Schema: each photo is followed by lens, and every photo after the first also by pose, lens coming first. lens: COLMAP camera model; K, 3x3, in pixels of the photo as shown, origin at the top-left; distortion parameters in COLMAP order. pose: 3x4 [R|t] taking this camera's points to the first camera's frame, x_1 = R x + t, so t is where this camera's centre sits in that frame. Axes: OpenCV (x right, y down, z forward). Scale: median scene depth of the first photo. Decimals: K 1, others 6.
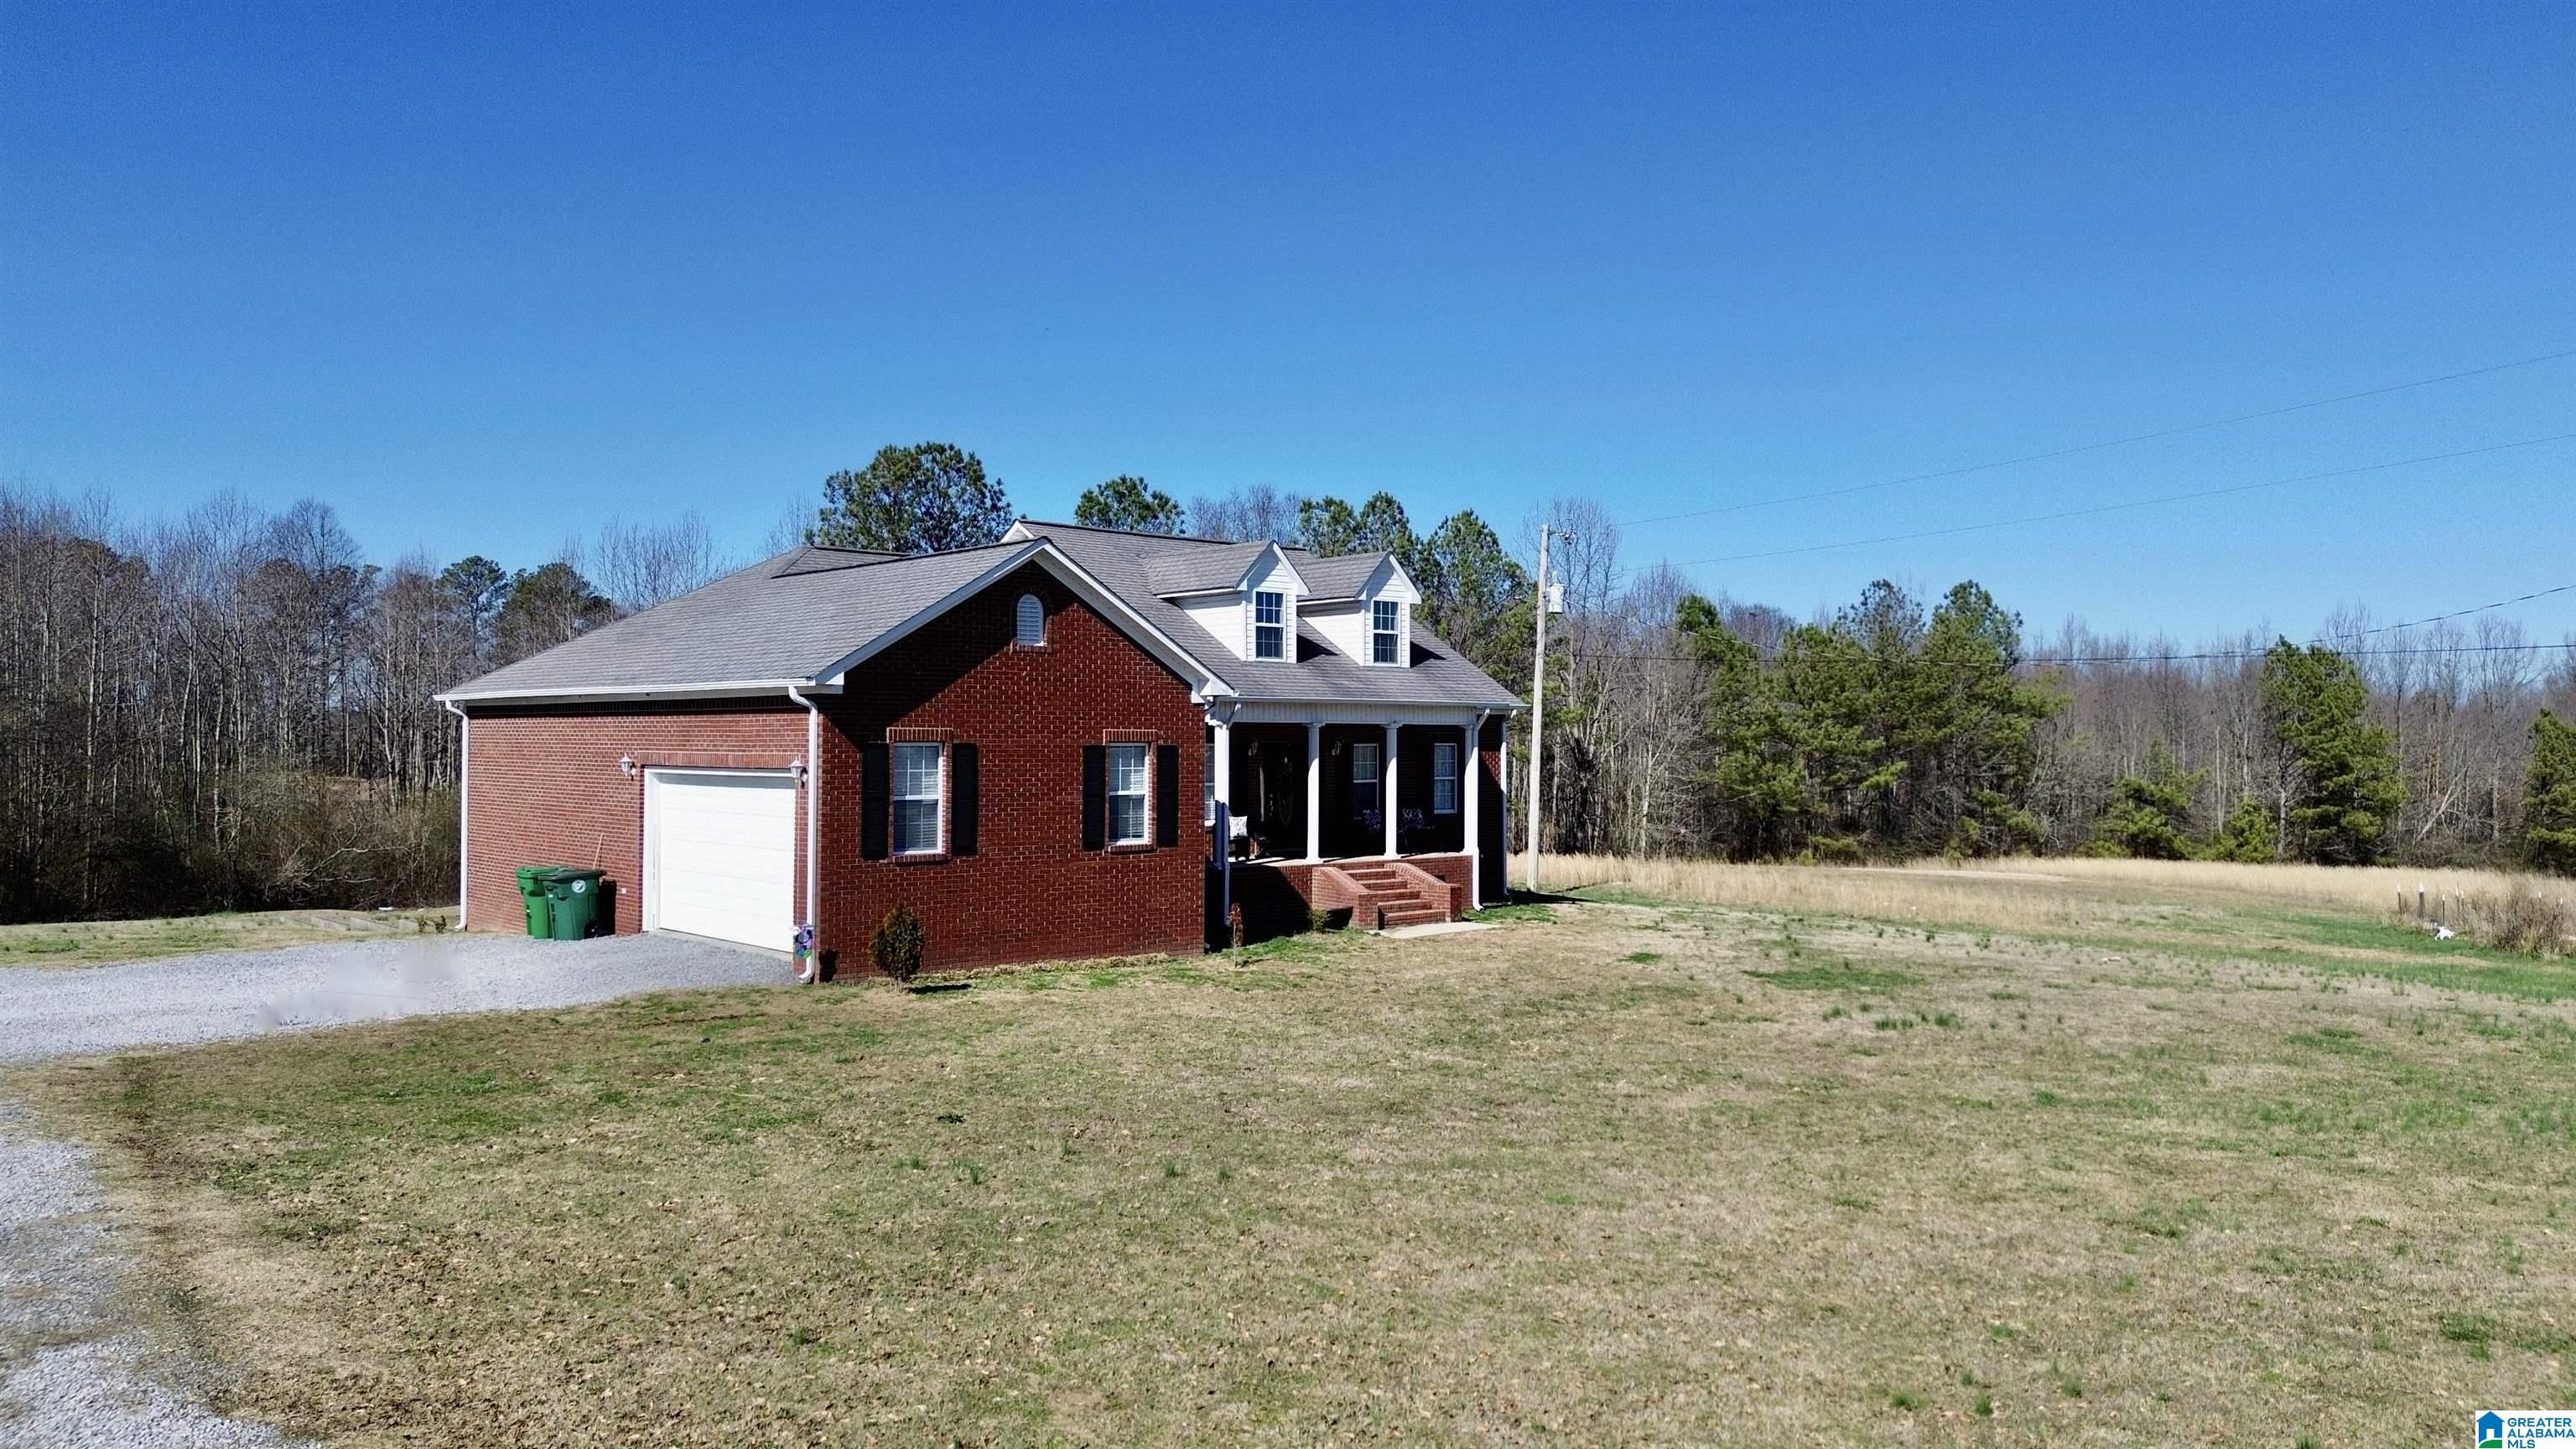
lens RADIAL K [[1800.3, 0, 1292.4], [0, 1800.3, 714.0], [0, 0, 1]] dist [0.091539, -0.111276]
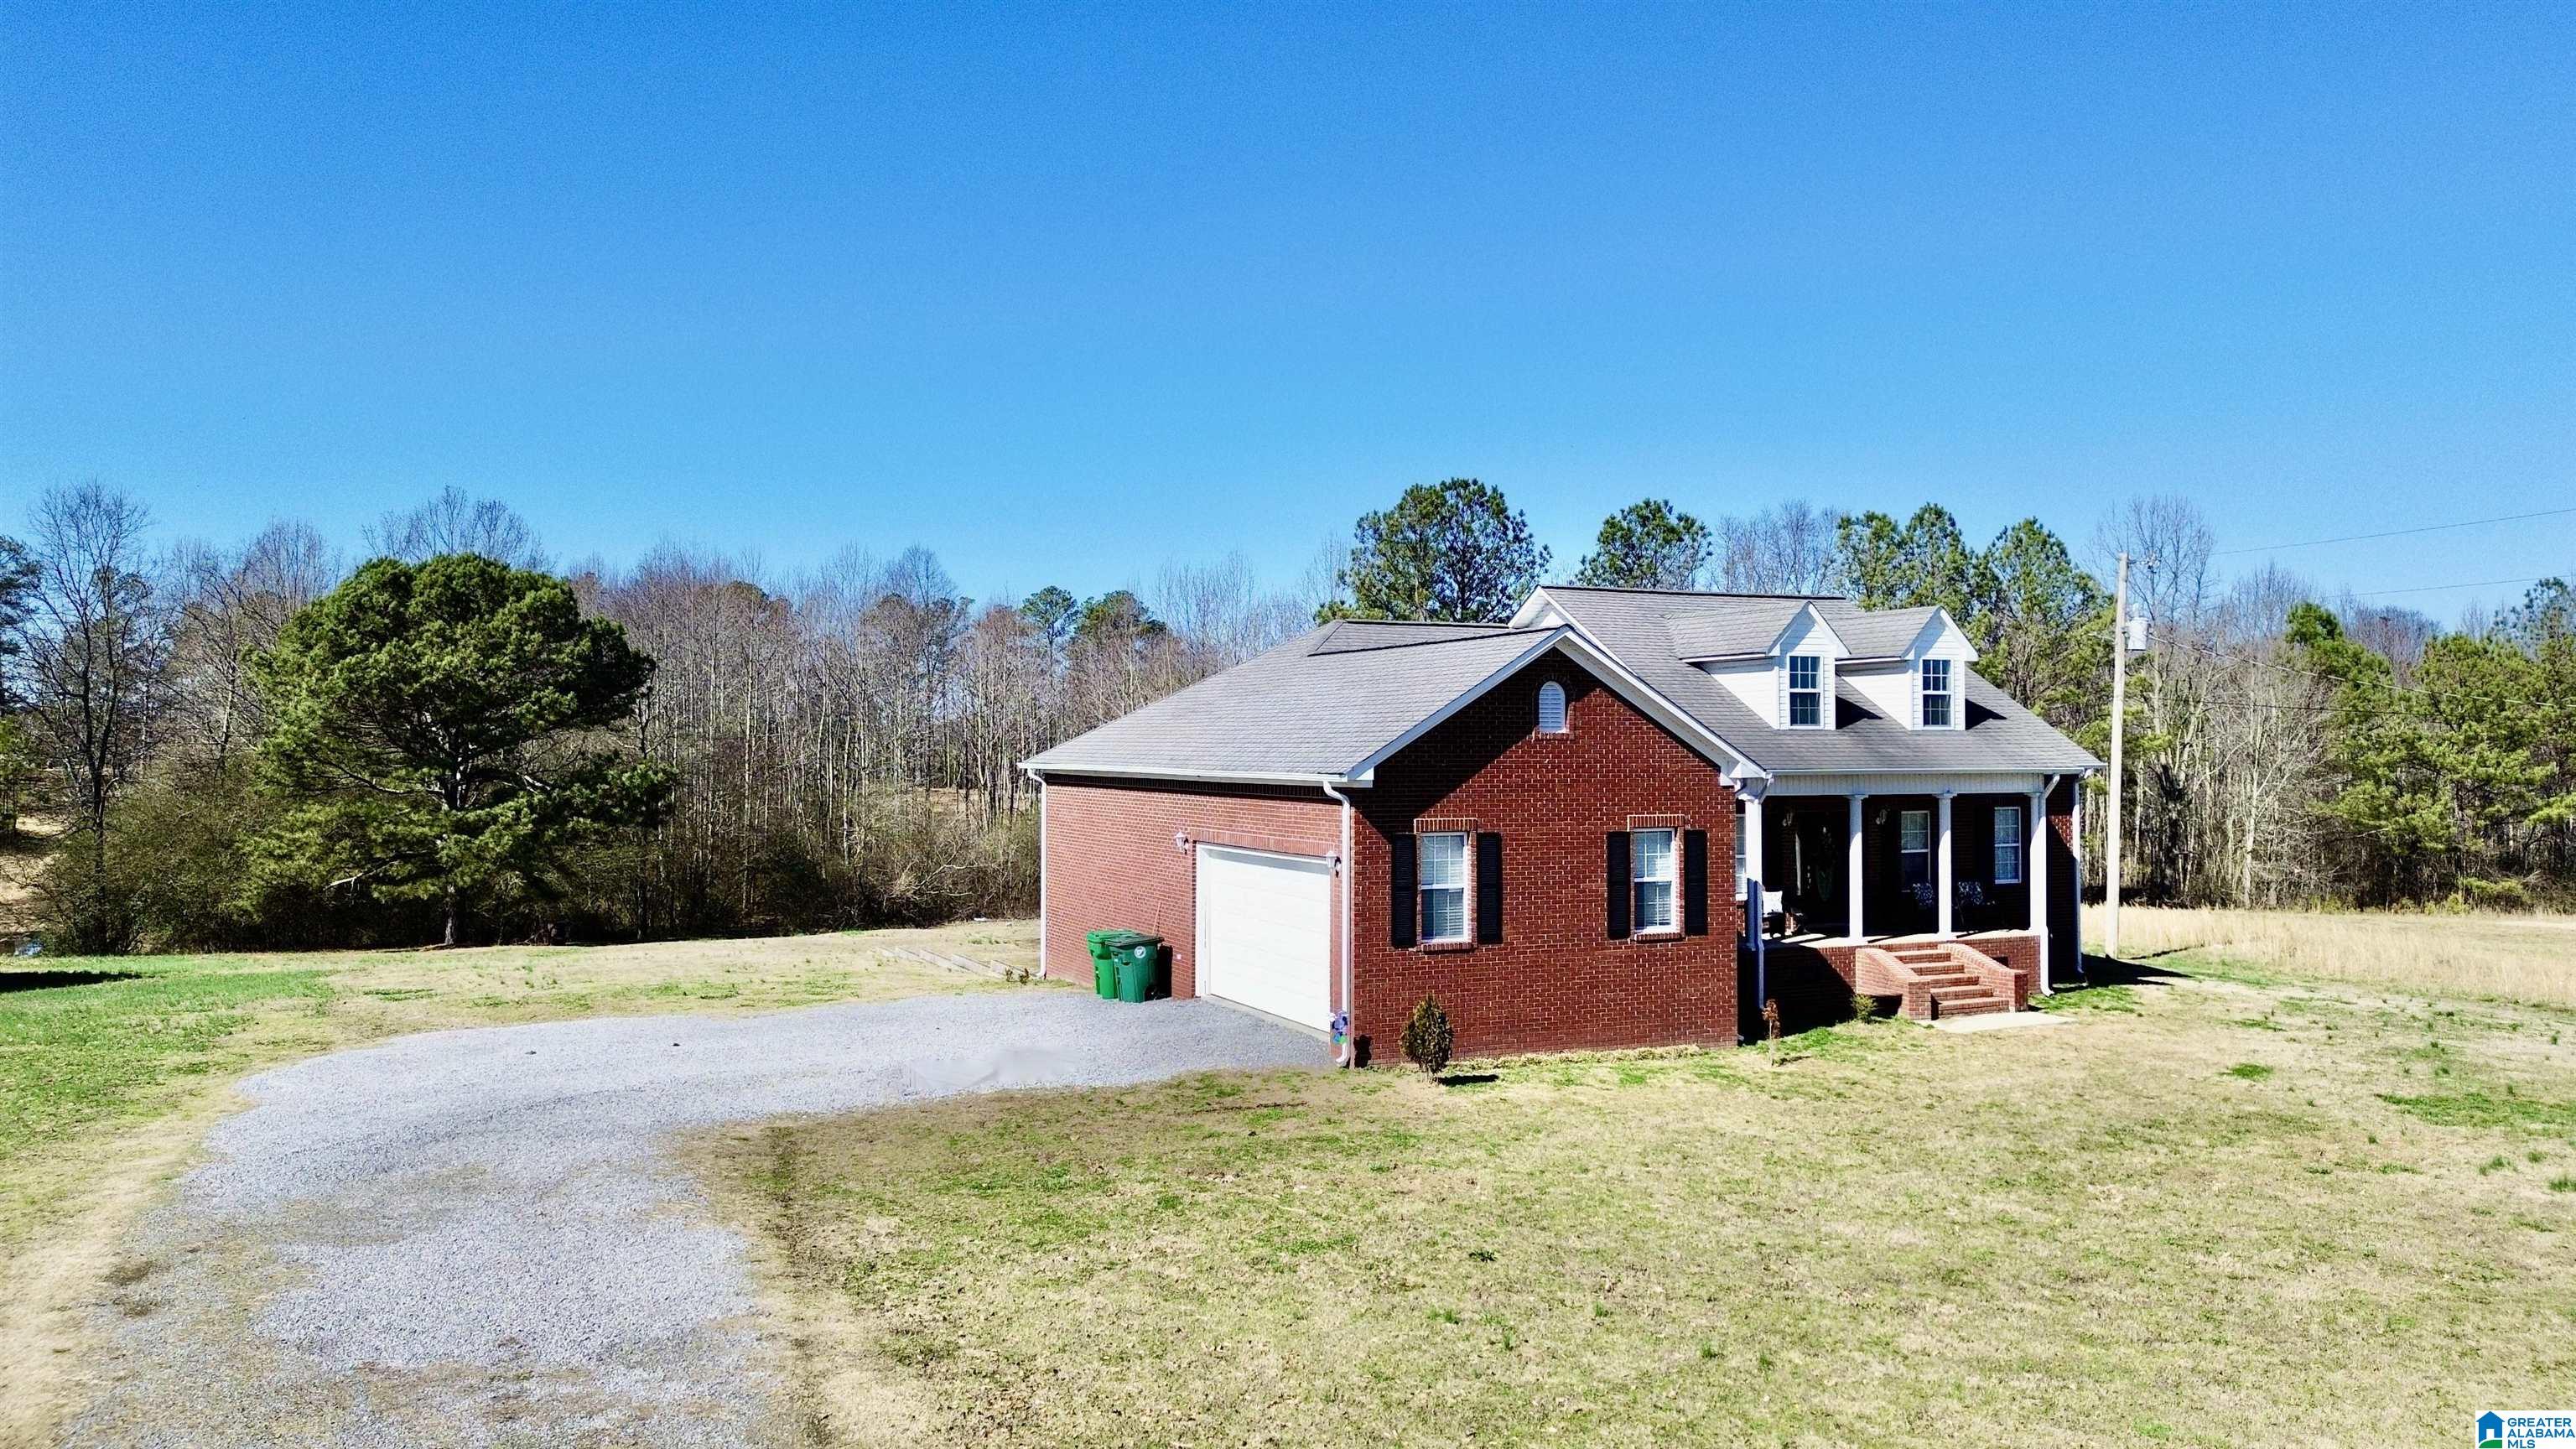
lens RADIAL K [[1800.3, 0, 1292.4], [0, 1800.3, 714.0], [0, 0, 1]] dist [0.091539, -0.111276]
pose [[0.958695, -0.007903, -0.284327, 0.000026], [0.007234, 0.999968, -0.003404, -0.042513], [0.284344, 0.001206, 0.958721, 0.001144]]
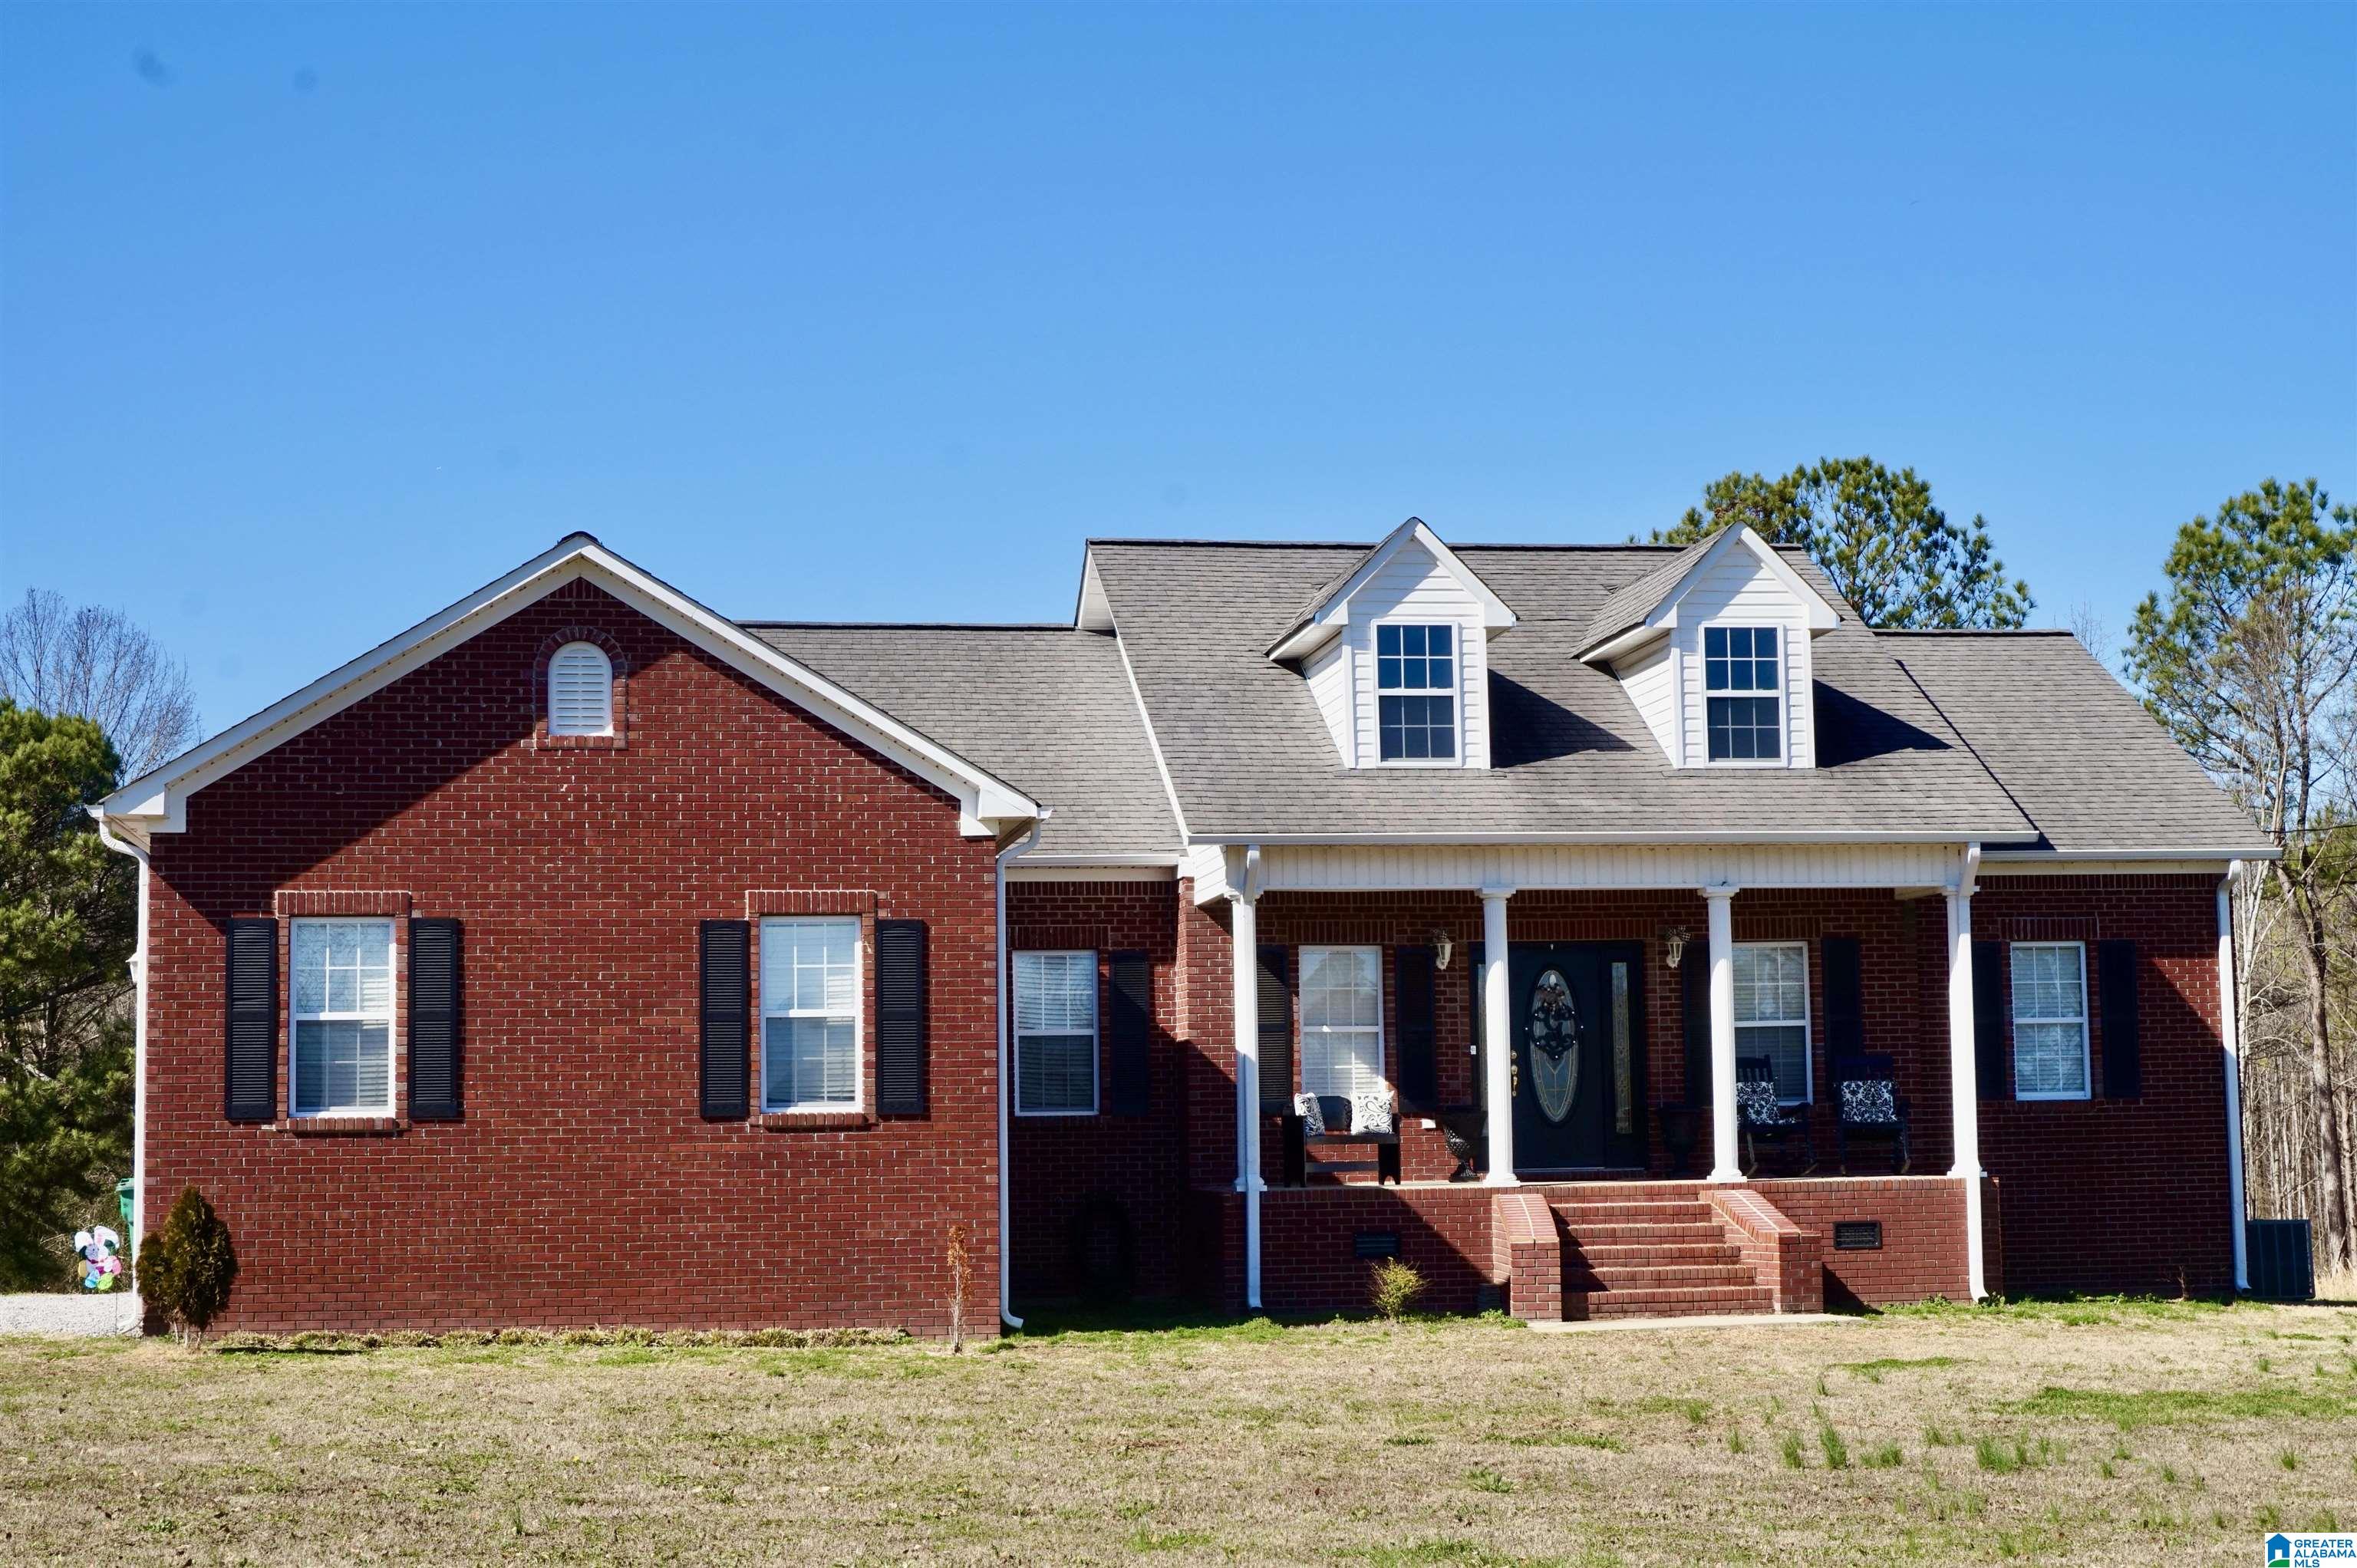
lens RADIAL K [[3652.7, 0, 1164.9], [0, 3652.7, 769.7], [0, 0, 1]] dist [-0.058277, 0.235967]
pose [[0.836898, -0.071214, -0.542707, 0.548388], [0.025094, 0.995450, -0.091926, 0.070960], [0.546783, 0.063314, 0.834877, 0.171426]]
